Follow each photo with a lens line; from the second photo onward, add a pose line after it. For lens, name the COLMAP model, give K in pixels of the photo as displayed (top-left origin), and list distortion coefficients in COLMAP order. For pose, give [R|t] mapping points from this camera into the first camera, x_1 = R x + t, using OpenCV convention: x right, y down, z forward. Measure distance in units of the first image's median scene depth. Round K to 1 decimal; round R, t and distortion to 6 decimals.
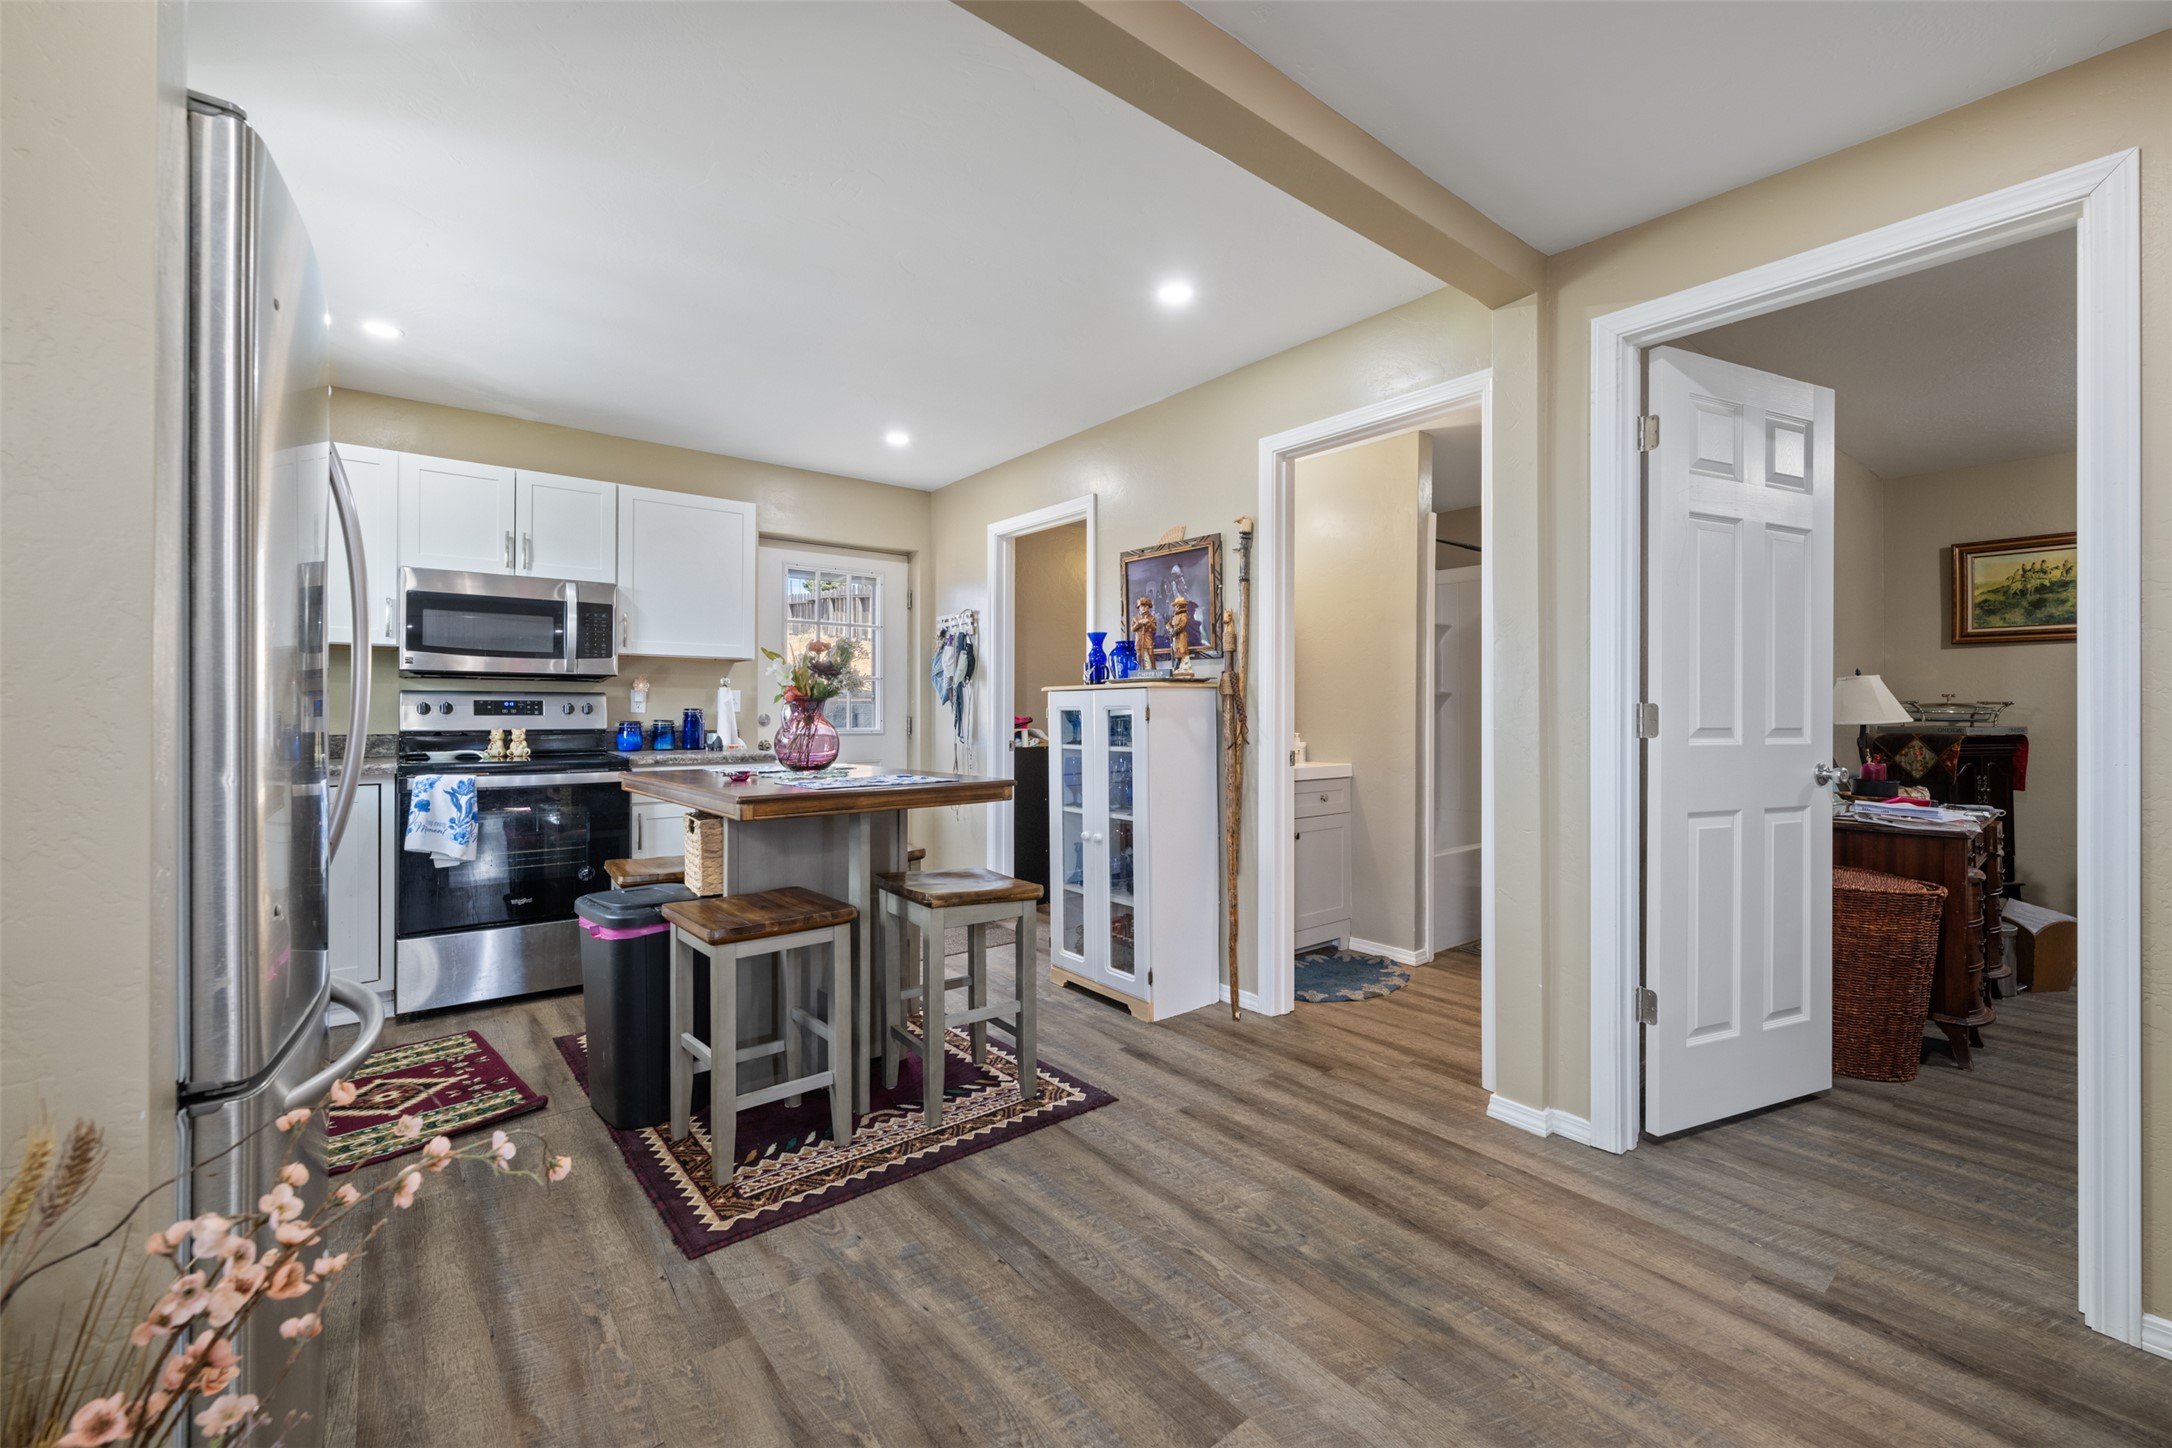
lens RADIAL K [[872.1, 0, 1085.9], [0, 872.1, 712.1], [0, 0, 1]] dist [-0.003541, 0.000884]
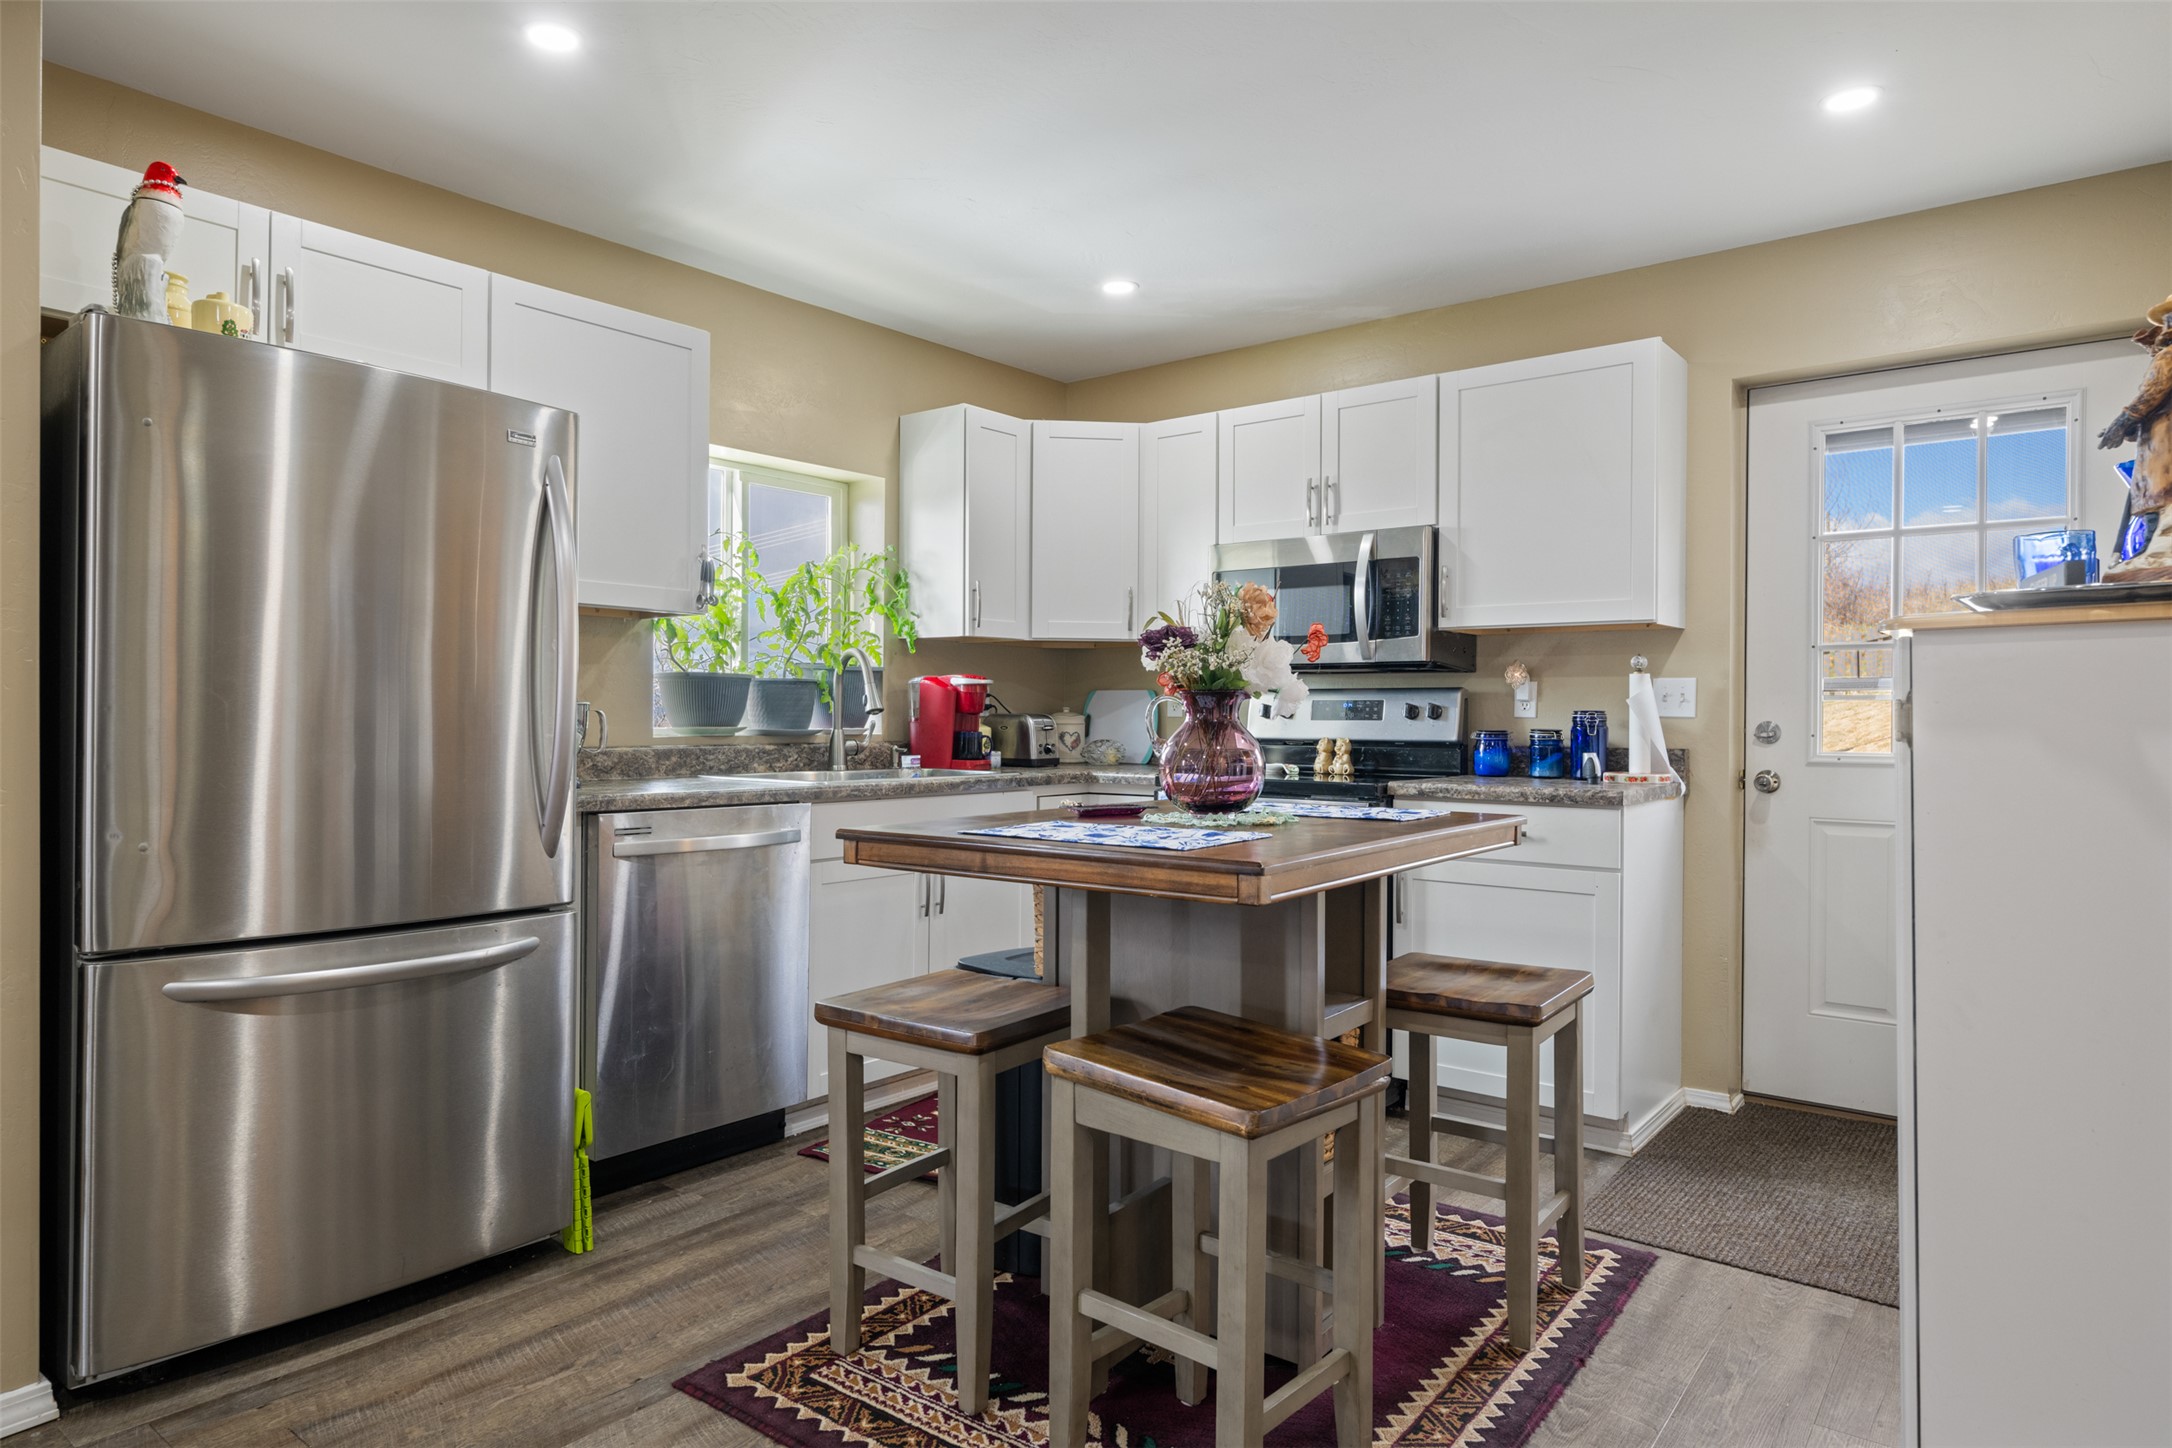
lens RADIAL K [[1268.0, 0, 1028.5], [0, 1268.0, 728.5], [0, 0, 1]] dist [-0.008446, 0.001809]
pose [[0.211900, 0.009510, -0.977245, 0.396853], [-0.004211, 0.999952, 0.008818, 0.002783], [0.977282, 0.002247, 0.211930, 0.559336]]
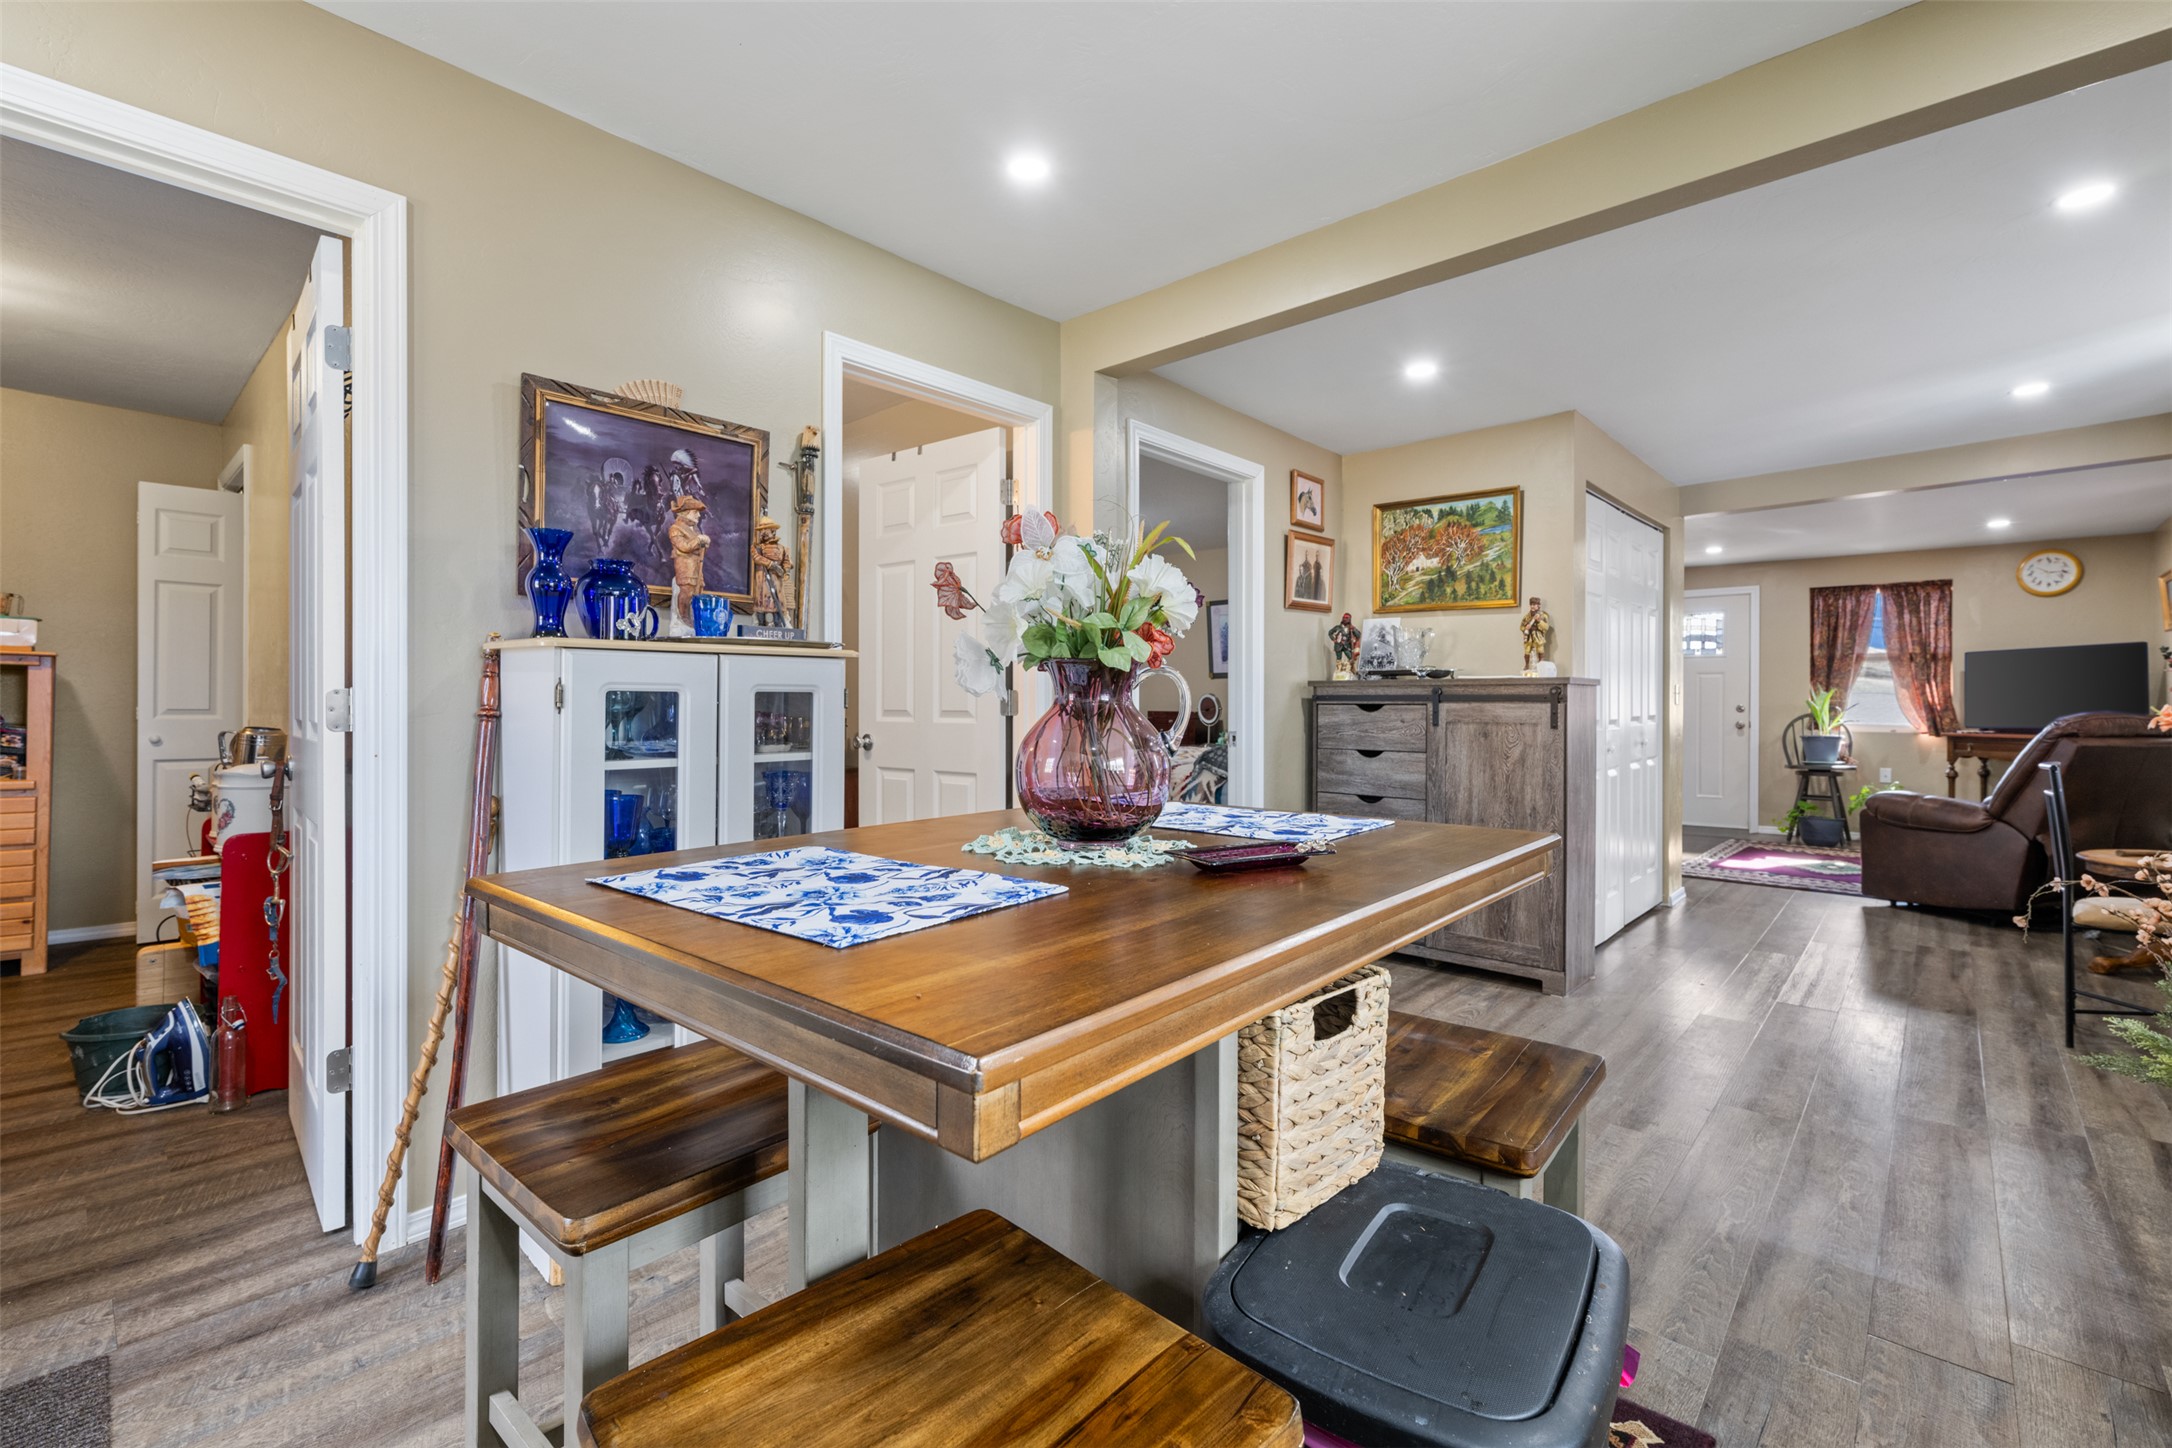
lens RADIAL K [[941.2, 0, 1079.2], [0, 941.2, 706.3], [0, 0, 1]] dist [-0.004291, 0.000783]
pose [[-0.145521, -0.005703, 0.989339, -0.607657], [-0.005162, 0.999974, 0.005005, 0.004127], [-0.989342, -0.004379, -0.145547, 0.865775]]
